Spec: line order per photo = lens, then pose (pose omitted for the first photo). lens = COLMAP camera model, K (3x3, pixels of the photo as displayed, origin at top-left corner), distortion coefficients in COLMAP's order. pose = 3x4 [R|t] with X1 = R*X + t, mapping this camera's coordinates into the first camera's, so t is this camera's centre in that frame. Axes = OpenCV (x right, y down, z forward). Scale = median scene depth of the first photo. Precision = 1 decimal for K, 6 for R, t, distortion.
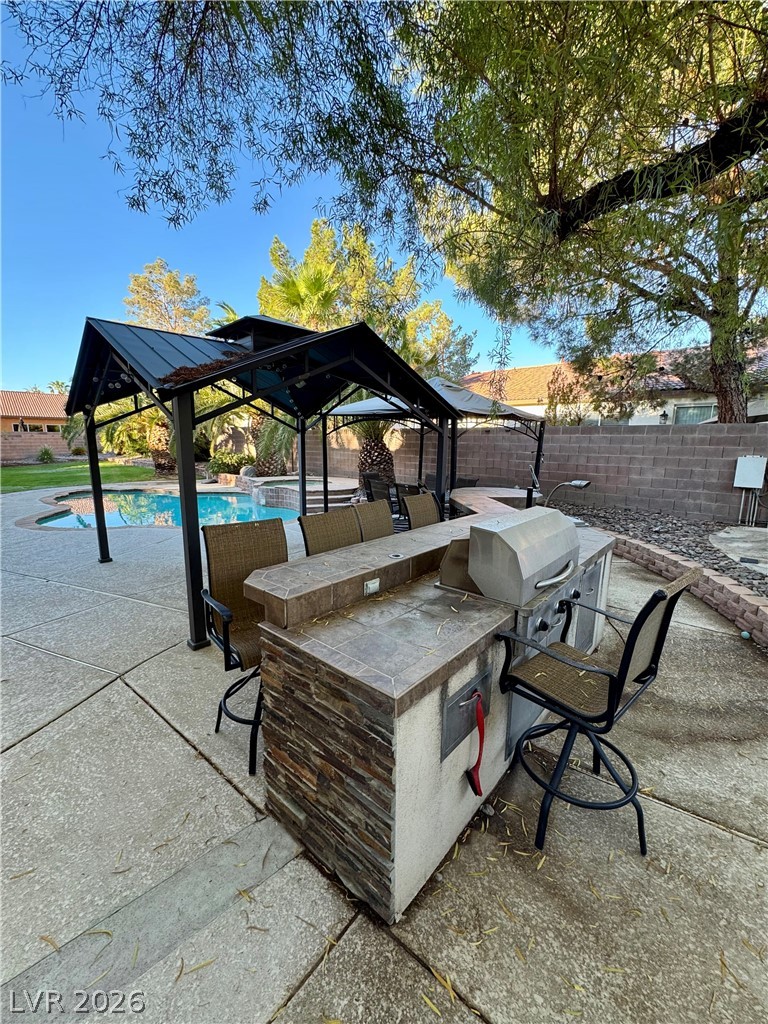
lens RADIAL K [[406.9, 0, 387.3], [0, 406.9, 515.9], [0, 0, 1]] dist [-0.002100, 0.001008]
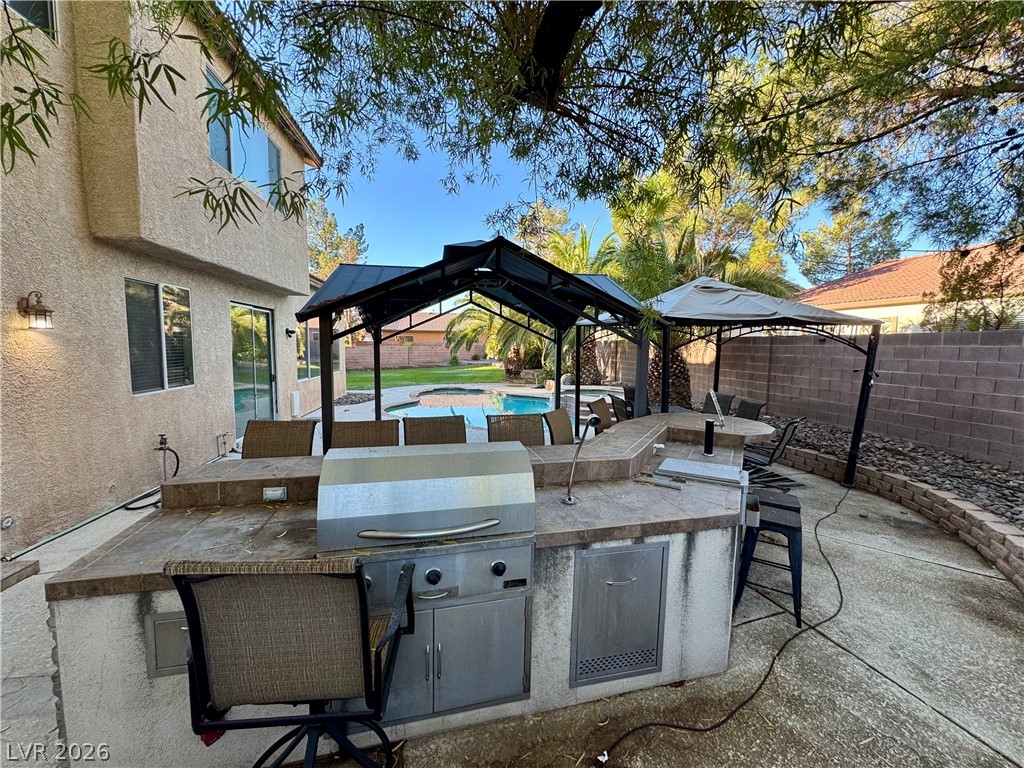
lens RADIAL K [[406.9, 0, 515.1], [0, 406.9, 383.3], [0, 0, 1]] dist [-0.002100, 0.001008]
pose [[0.816280, 0.052922, -0.575227, 0.263061], [-0.109673, 0.991881, -0.064376, -0.027354], [0.567149, 0.115636, 0.815457, 0.114250]]
